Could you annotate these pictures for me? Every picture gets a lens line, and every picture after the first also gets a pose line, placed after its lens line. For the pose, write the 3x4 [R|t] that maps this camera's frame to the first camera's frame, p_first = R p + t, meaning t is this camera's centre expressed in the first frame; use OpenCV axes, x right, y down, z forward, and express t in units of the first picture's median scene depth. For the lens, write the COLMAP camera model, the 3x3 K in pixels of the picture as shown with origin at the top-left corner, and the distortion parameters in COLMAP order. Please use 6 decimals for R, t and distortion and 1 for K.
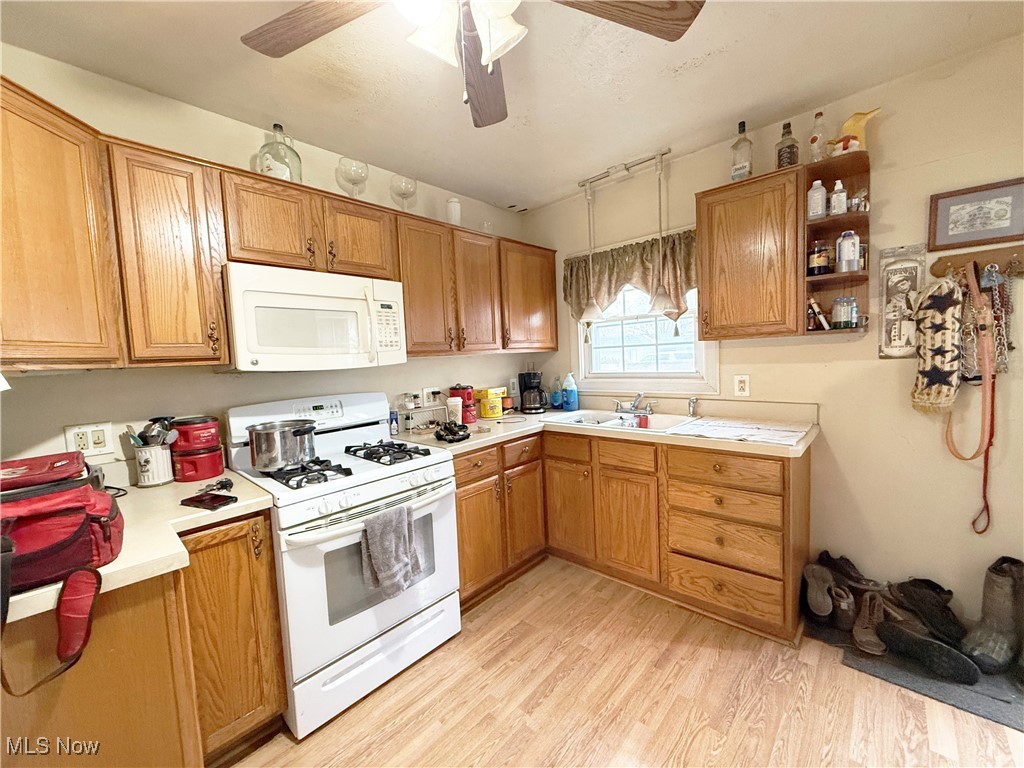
lens RADIAL K [[405.8, 0, 509.3], [0, 405.8, 385.5], [0, 0, 1]] dist [-0.000474, -0.001276]
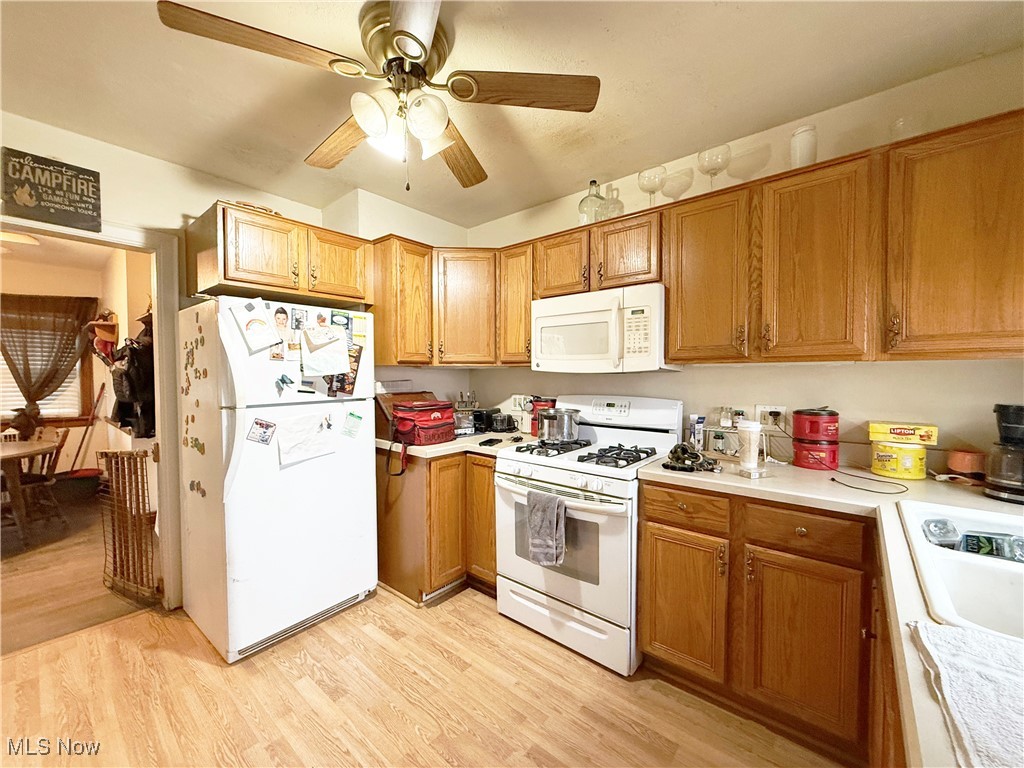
lens RADIAL K [[405.8, 0, 509.7], [0, 405.8, 385.3], [0, 0, 1]] dist [-0.000474, -0.001276]
pose [[0.042842, 0.079441, -0.995919, 1.227676], [-0.070746, 0.994573, 0.076290, -0.127643], [0.996574, 0.067189, 0.048230, 1.175221]]
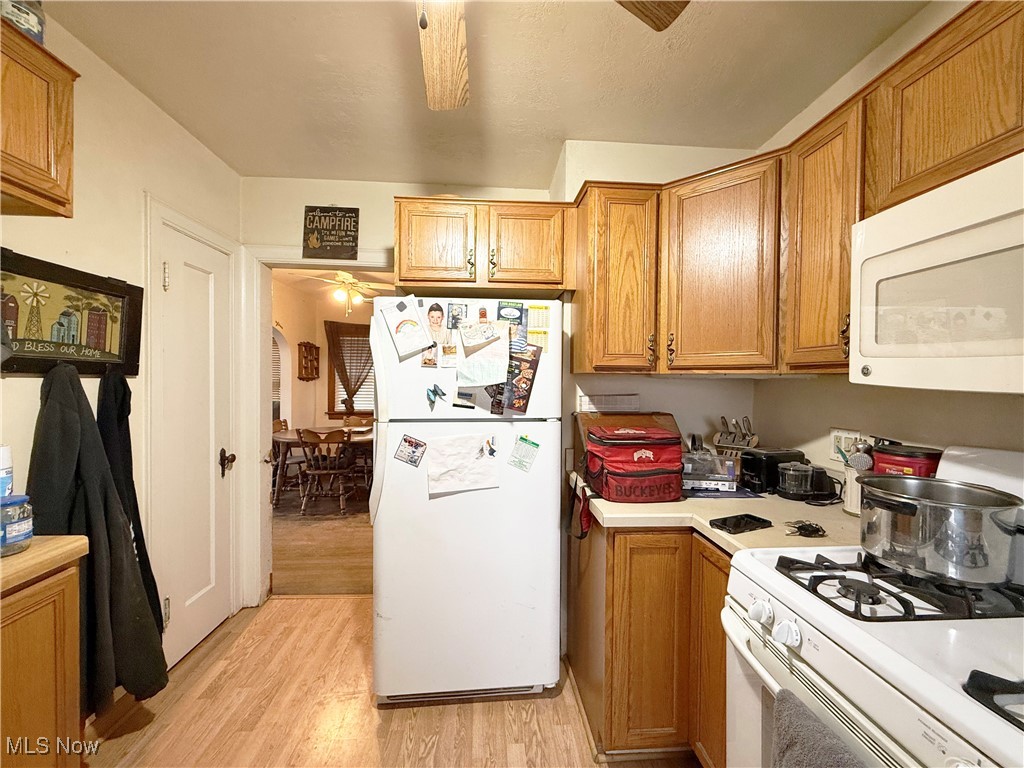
lens RADIAL K [[405.8, 0, 511.3], [0, 405.8, 385.0], [0, 0, 1]] dist [-0.000474, -0.001276]
pose [[-0.689400, 0.051722, -0.722532, 0.307602], [-0.027040, 0.994915, 0.097021, -0.116708], [0.723876, 0.086423, -0.684496, 1.467261]]
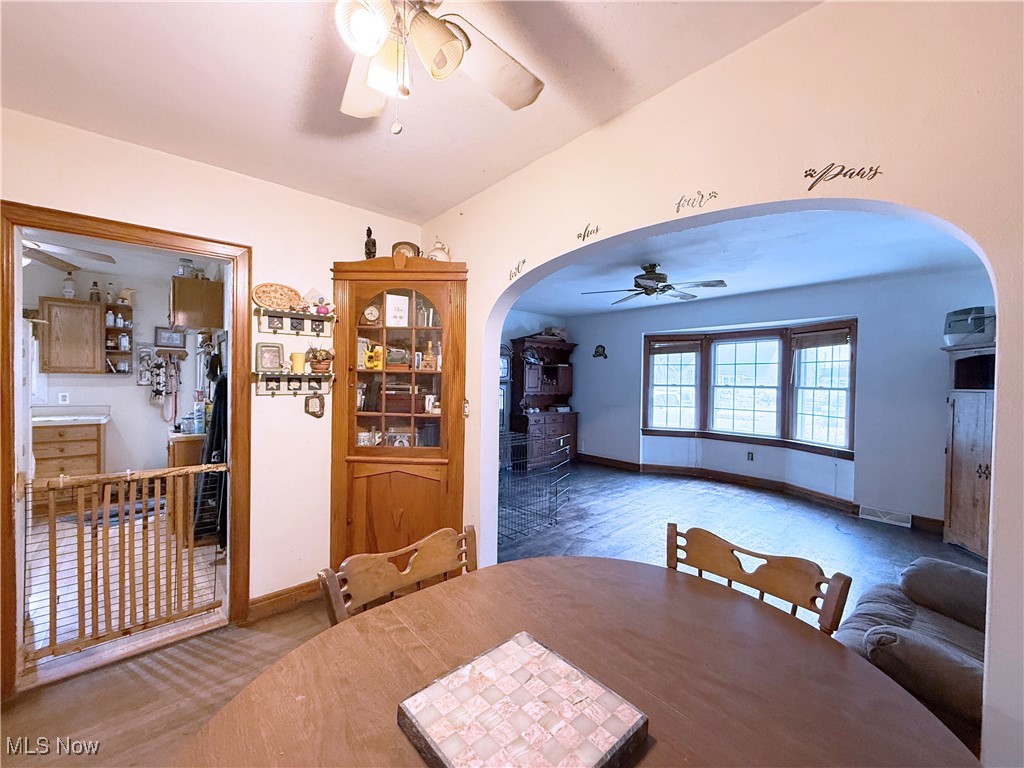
lens RADIAL K [[405.8, 0, 508.9], [0, 405.8, 384.4], [0, 0, 1]] dist [-0.000474, -0.001276]
pose [[0.096088, 0.040328, 0.994556, -1.212928], [0.054552, 0.997464, -0.045717, 0.148908], [-0.993877, 0.058648, 0.093644, -1.357103]]
